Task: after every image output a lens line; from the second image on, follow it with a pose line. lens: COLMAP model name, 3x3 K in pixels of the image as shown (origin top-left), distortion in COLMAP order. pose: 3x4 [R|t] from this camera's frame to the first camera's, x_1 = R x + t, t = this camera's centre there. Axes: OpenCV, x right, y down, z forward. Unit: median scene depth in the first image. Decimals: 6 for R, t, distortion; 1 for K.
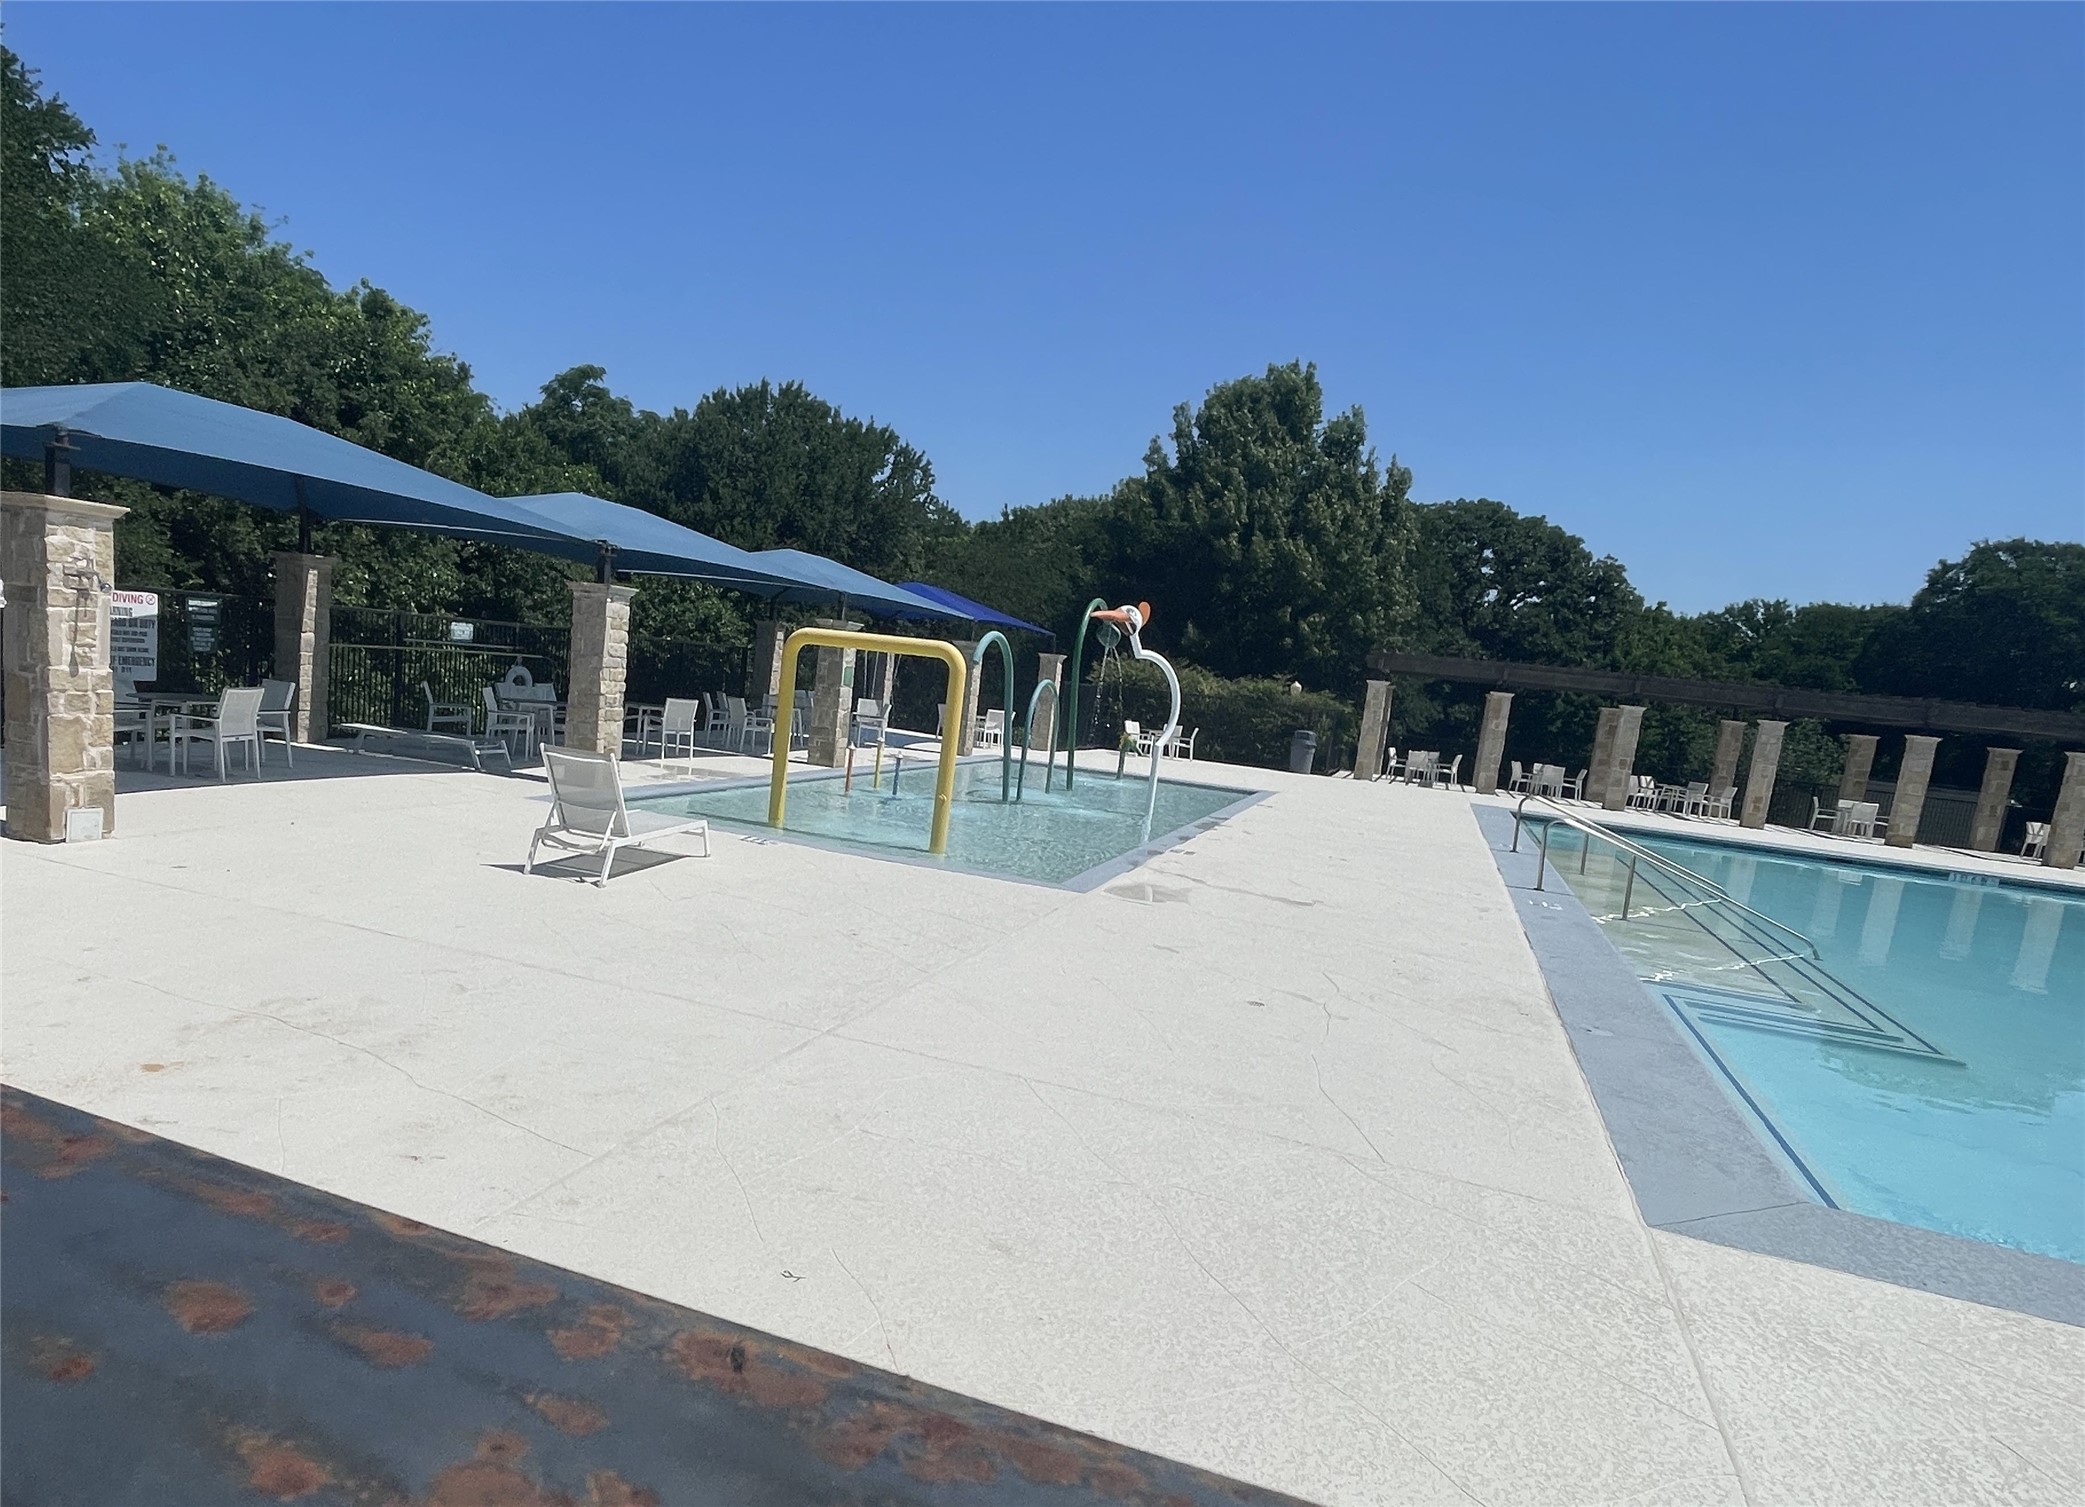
lens RADIAL K [[1228.2, 0, 916.7], [0, 1228.2, 864.3], [0, 0, 1]] dist [0.000067, -0.004690]
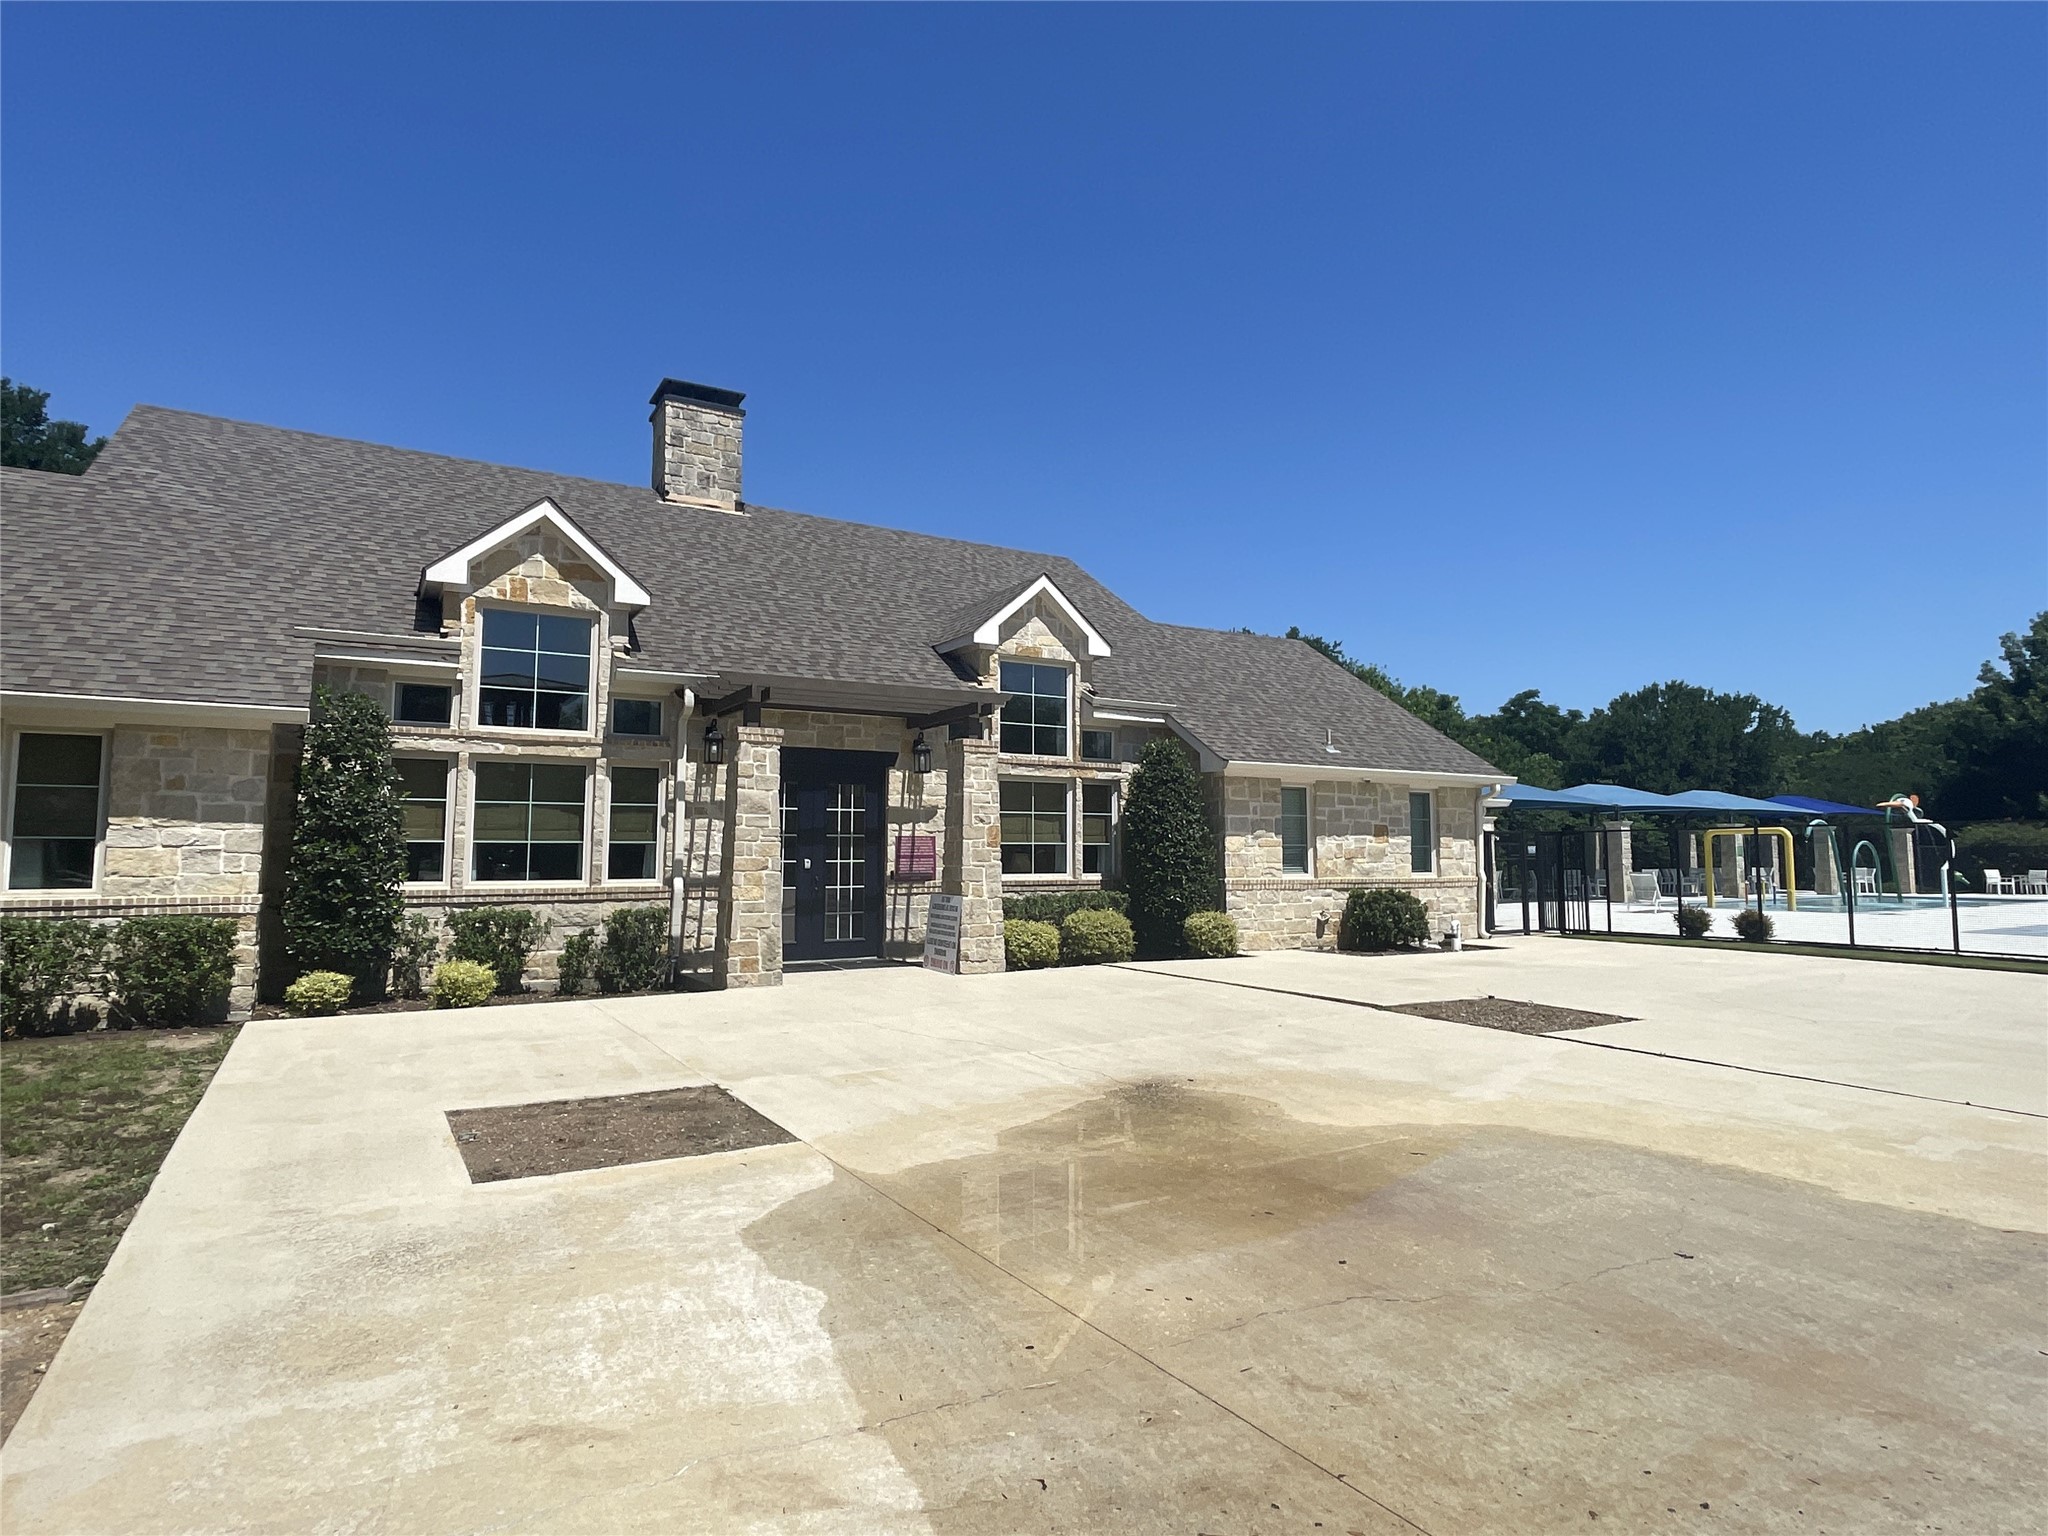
lens RADIAL K [[1111.5, 0, 1028.5], [0, 1111.5, 771.5], [0, 0, 1]] dist [0.001841, -0.006473]
pose [[0.802734, -0.148700, -0.577500, 0.038714], [-0.014722, 0.963175, -0.268470, 0.113208], [0.596156, 0.224012, 0.770985, -0.557737]]
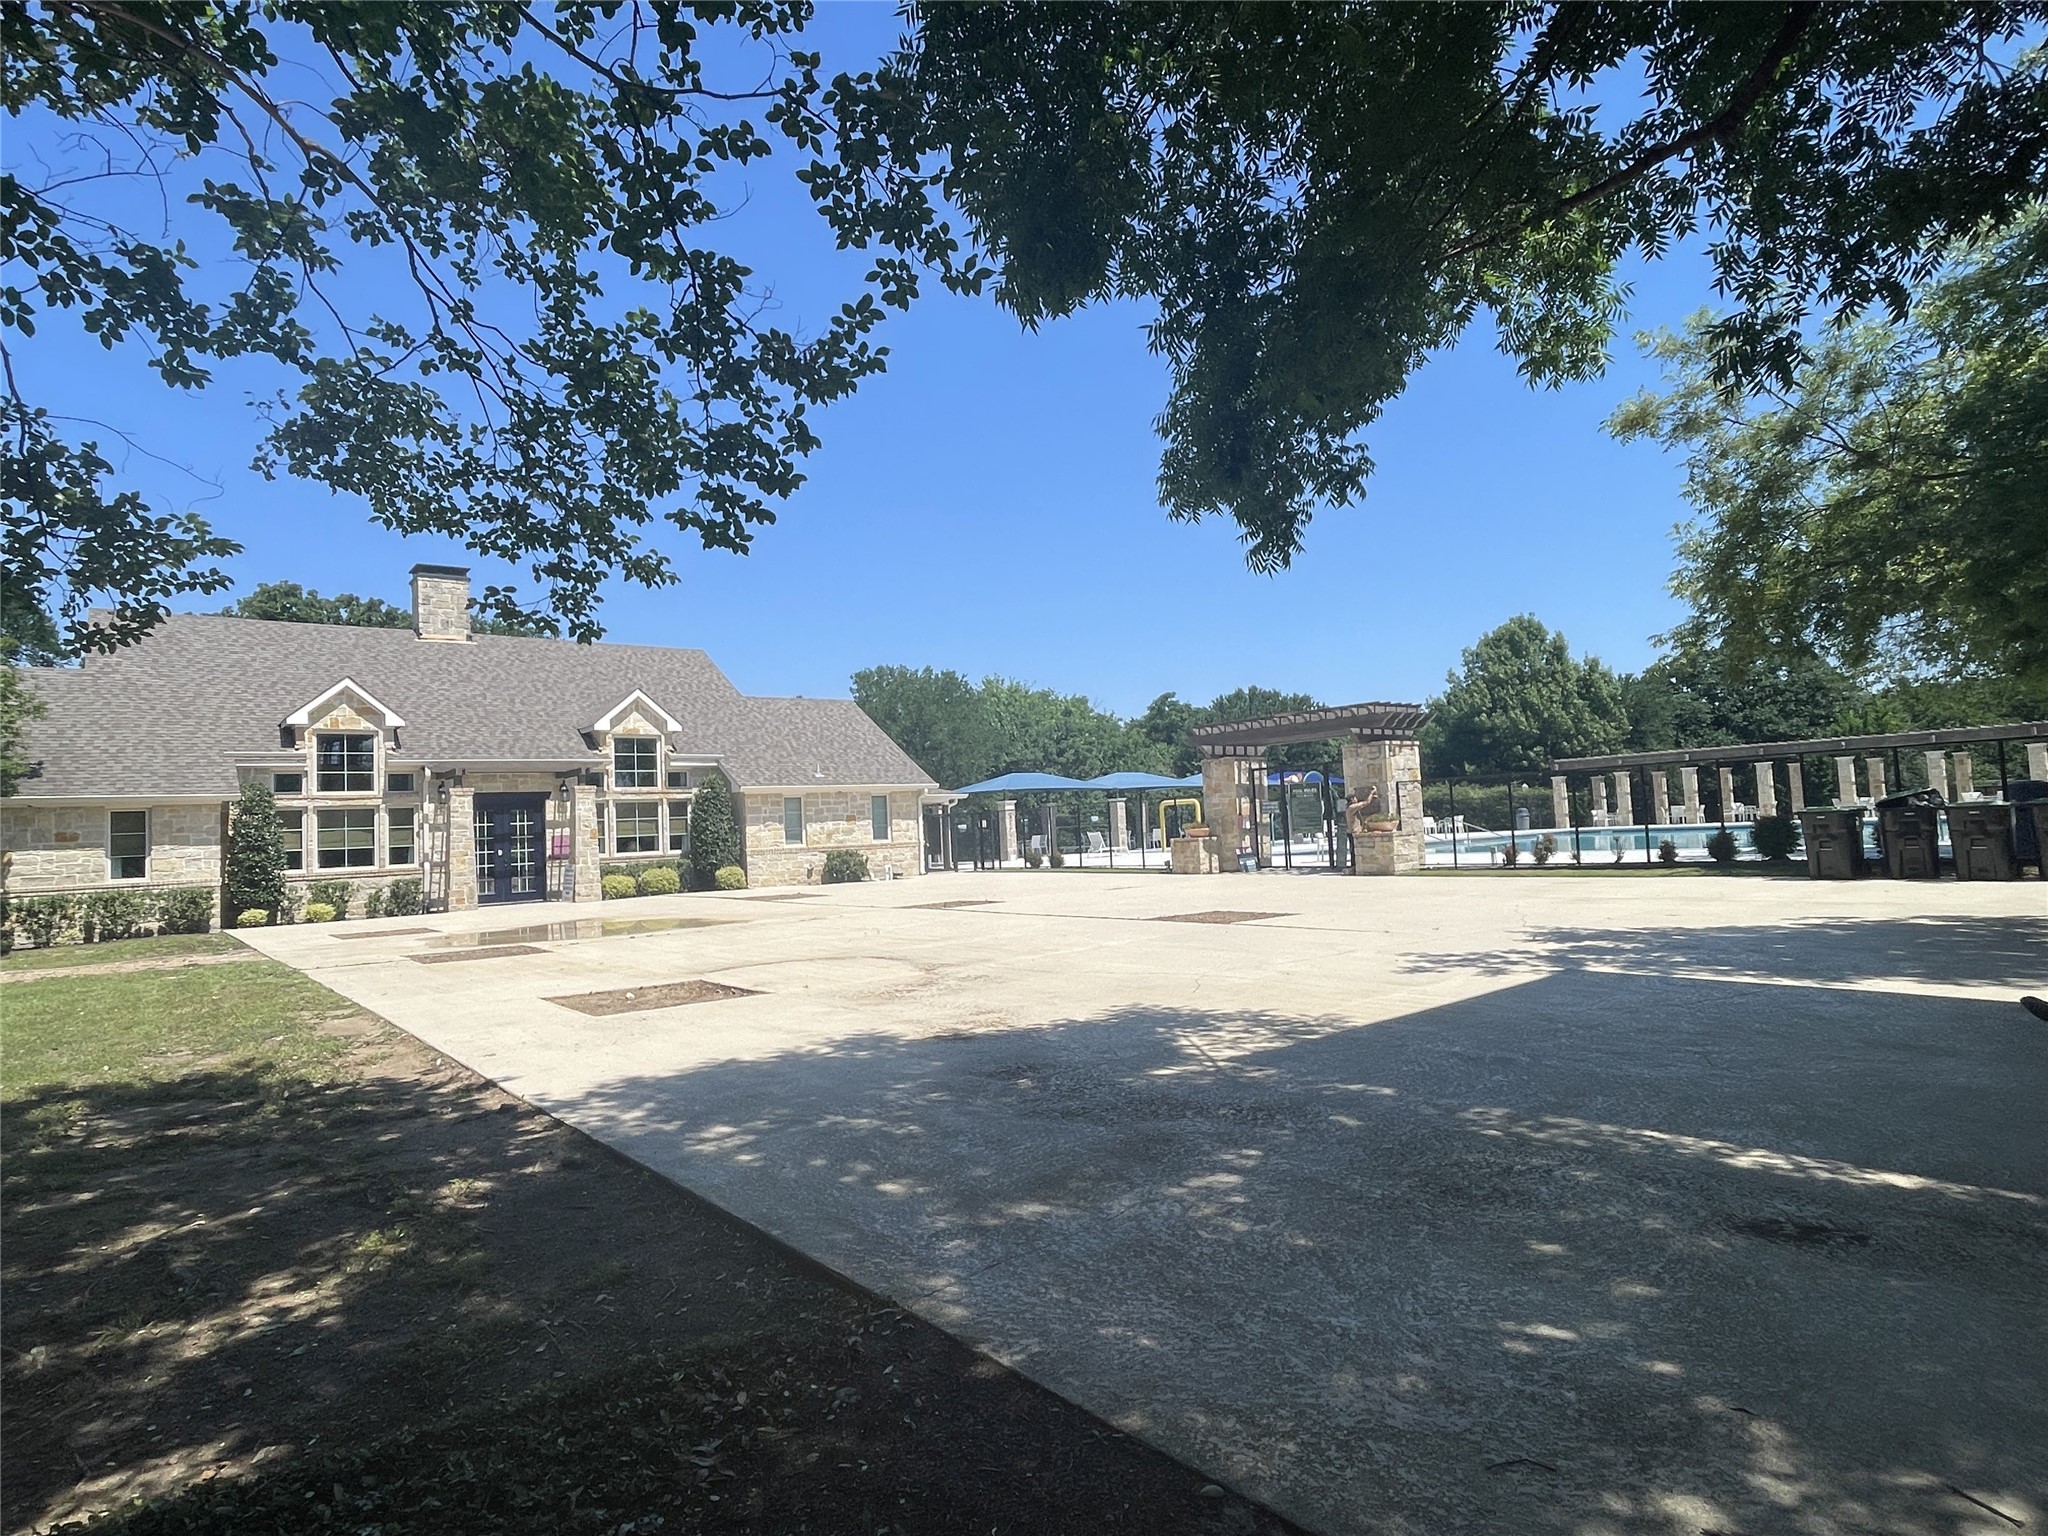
lens RADIAL K [[1111.5, 0, 1015.8], [0, 1111.5, 768.5], [0, 0, 1]] dist [0.001841, -0.006473]
pose [[0.867059, -0.176415, -0.465925, 0.401015], [0.060479, 0.965562, -0.253047, 0.195525], [0.494521, 0.191228, 0.847868, -0.767194]]
